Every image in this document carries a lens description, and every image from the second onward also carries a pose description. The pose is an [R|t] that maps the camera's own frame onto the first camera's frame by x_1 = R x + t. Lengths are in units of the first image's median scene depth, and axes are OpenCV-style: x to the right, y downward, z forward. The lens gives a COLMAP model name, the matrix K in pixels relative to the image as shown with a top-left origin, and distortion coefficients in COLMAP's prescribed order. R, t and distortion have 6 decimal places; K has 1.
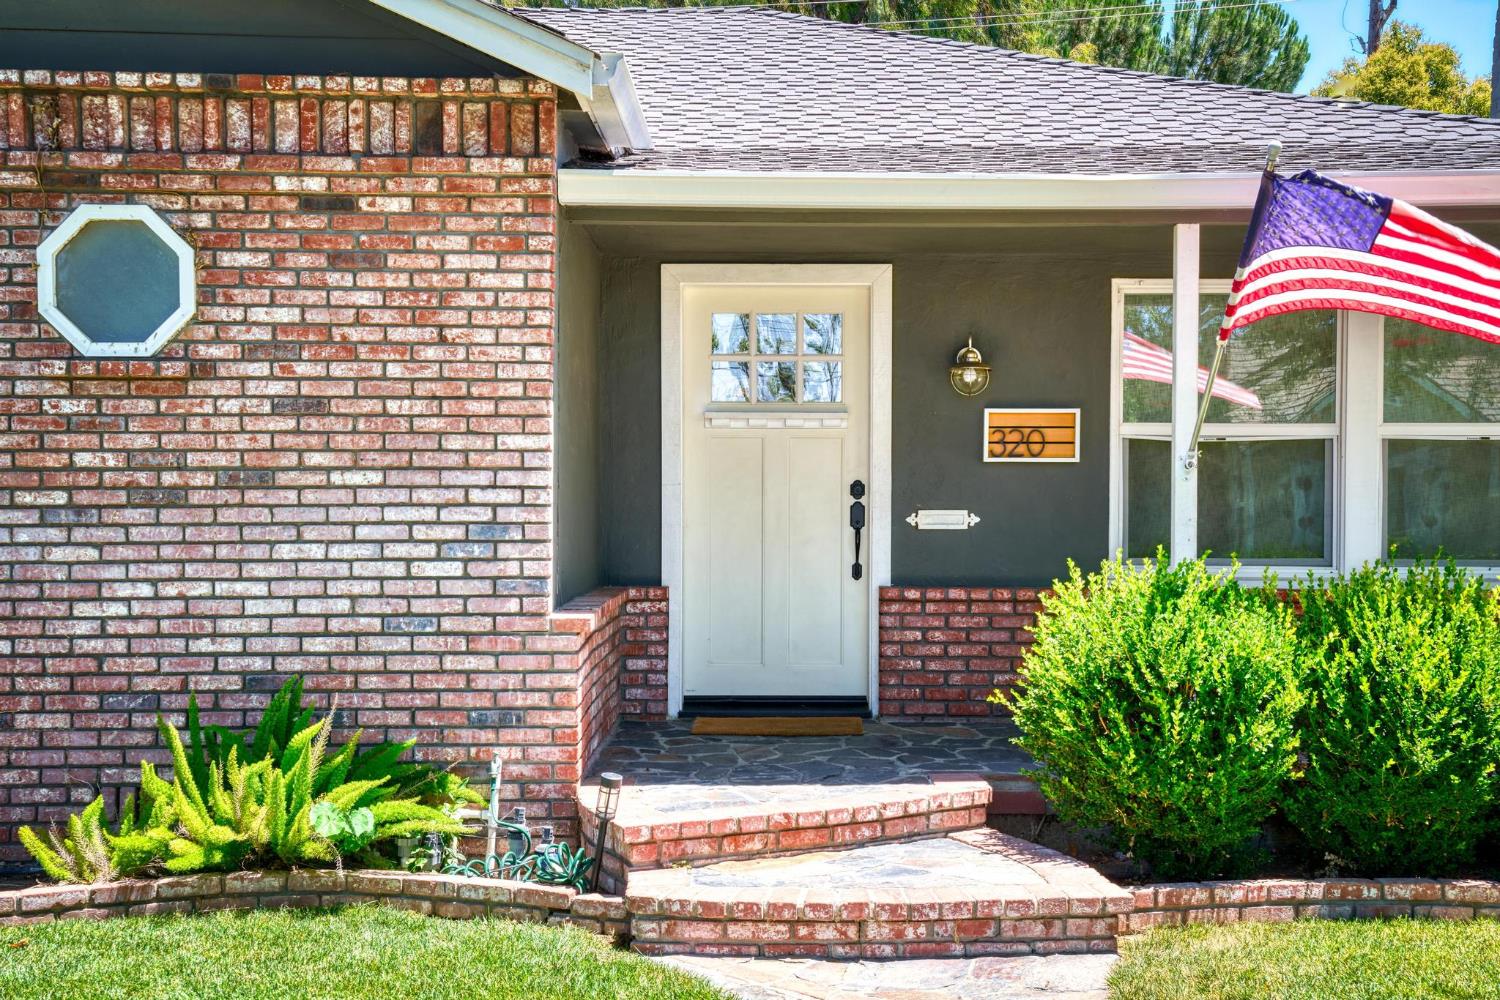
lens RADIAL K [[1881.0, 0, 762.7], [0, 1881.0, 509.8], [0, 0, 1]] dist [0.154809, -0.003525]
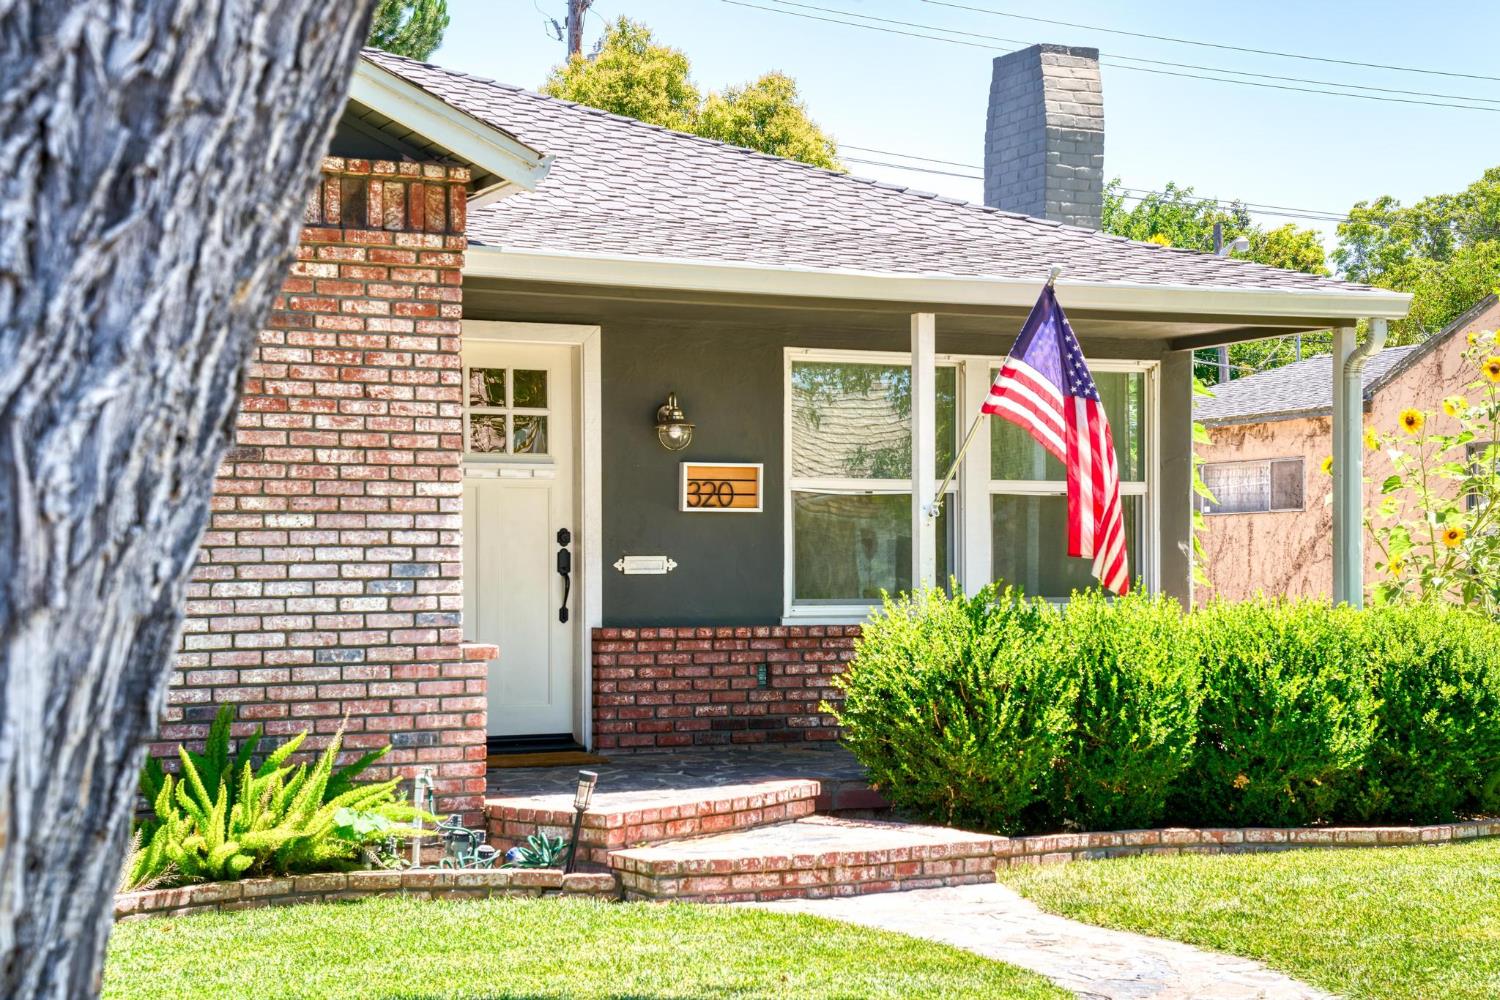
lens RADIAL K [[2621.7, 0, 773.2], [0, 2621.7, 531.6], [0, 0, 1]] dist [0.375942, 0.000556]
pose [[0.899272, 0.001547, 0.437388, -0.628651], [0.008592, 0.999738, -0.021202, 0.023656], [-0.437306, 0.022824, 0.899023, -0.481656]]
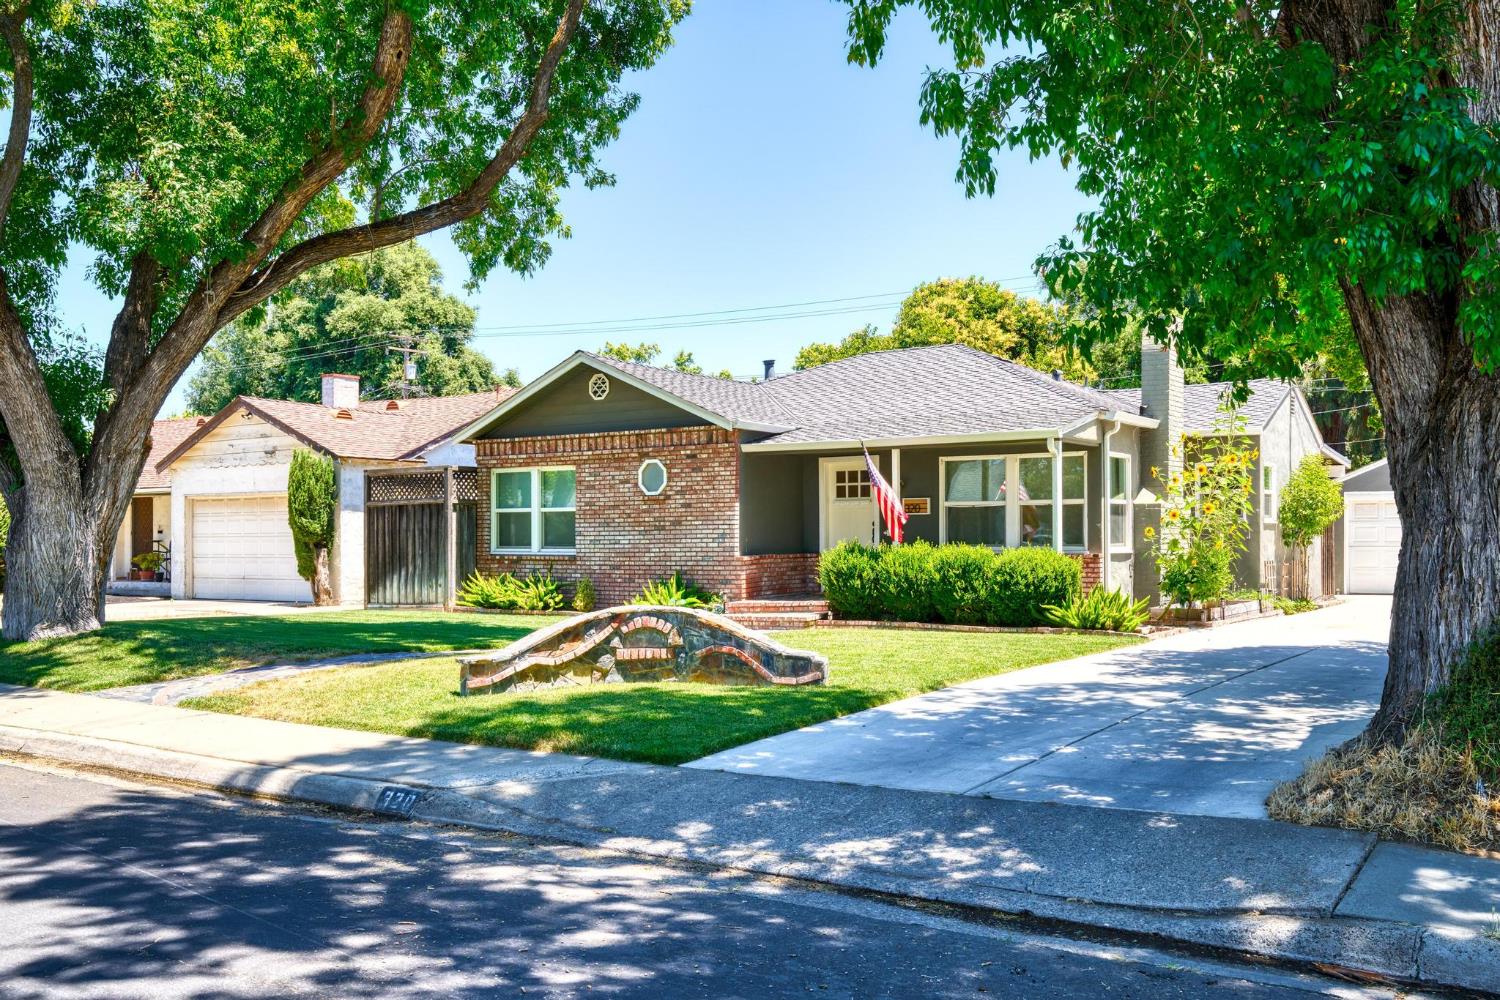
lens RADIAL K [[1329.4, 0, 750.8], [0, 1329.4, 522.4], [0, 0, 1]] dist [-0.047623, 0.000499]
pose [[0.828885, -0.013878, -0.559248, 1.489539], [0.004687, 0.999829, -0.017864, 0.034460], [0.559400, 0.012186, 0.828808, -1.317279]]
